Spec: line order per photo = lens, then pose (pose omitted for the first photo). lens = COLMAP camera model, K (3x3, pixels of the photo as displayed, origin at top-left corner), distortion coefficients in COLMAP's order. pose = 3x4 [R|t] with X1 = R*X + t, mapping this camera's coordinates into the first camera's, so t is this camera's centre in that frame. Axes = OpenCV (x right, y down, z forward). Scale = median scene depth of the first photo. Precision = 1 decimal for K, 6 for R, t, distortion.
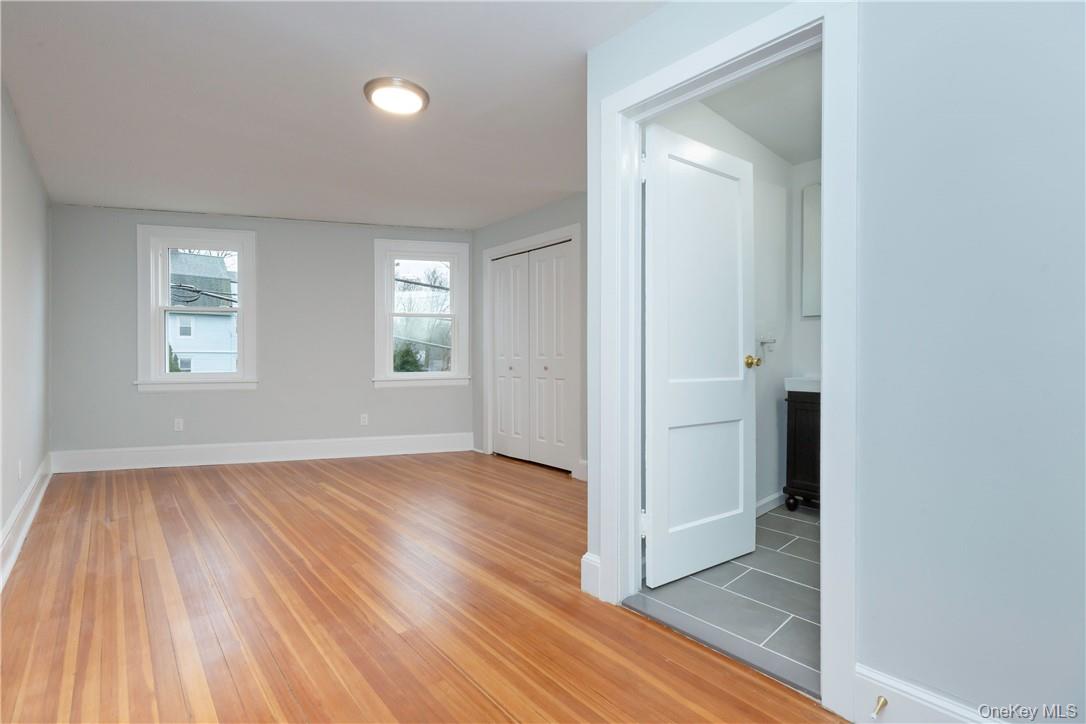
lens RADIAL K [[480.7, 0, 550.7], [0, 480.7, 359.6], [0, 0, 1]] dist [0.002525, 0.000409]
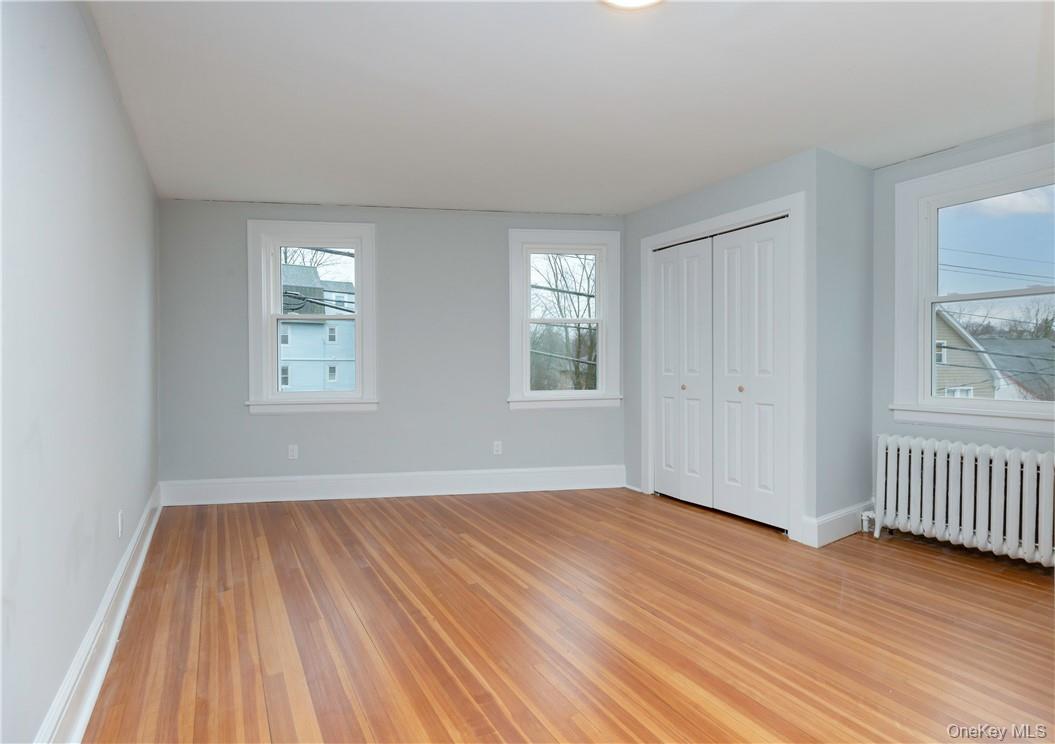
lens RADIAL K [[480.7, 0, 560.0], [0, 480.7, 369.7], [0, 0, 1]] dist [0.000632, -0.000115]
pose [[0.992643, 0.001123, -0.121076, -0.218109], [0.000122, 0.999947, 0.010272, -0.022520], [0.121081, -0.010212, 0.992590, 0.231457]]
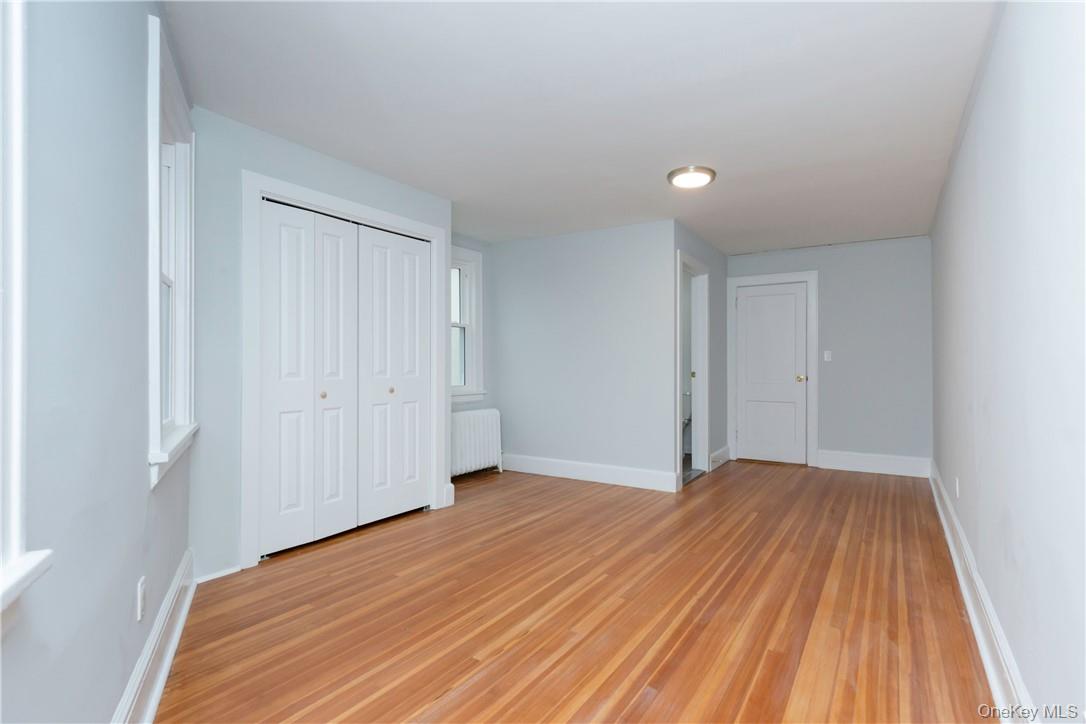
lens RADIAL K [[507.8, 0, 582.4], [0, 507.8, 363.5], [0, 0, 1]] dist [0.001440, 0.000031]
pose [[-0.275083, 0.002468, 0.961417, -0.966518], [0.005909, 0.999982, -0.000876, -0.024390], [-0.961402, 0.005440, -0.275092, 1.027756]]
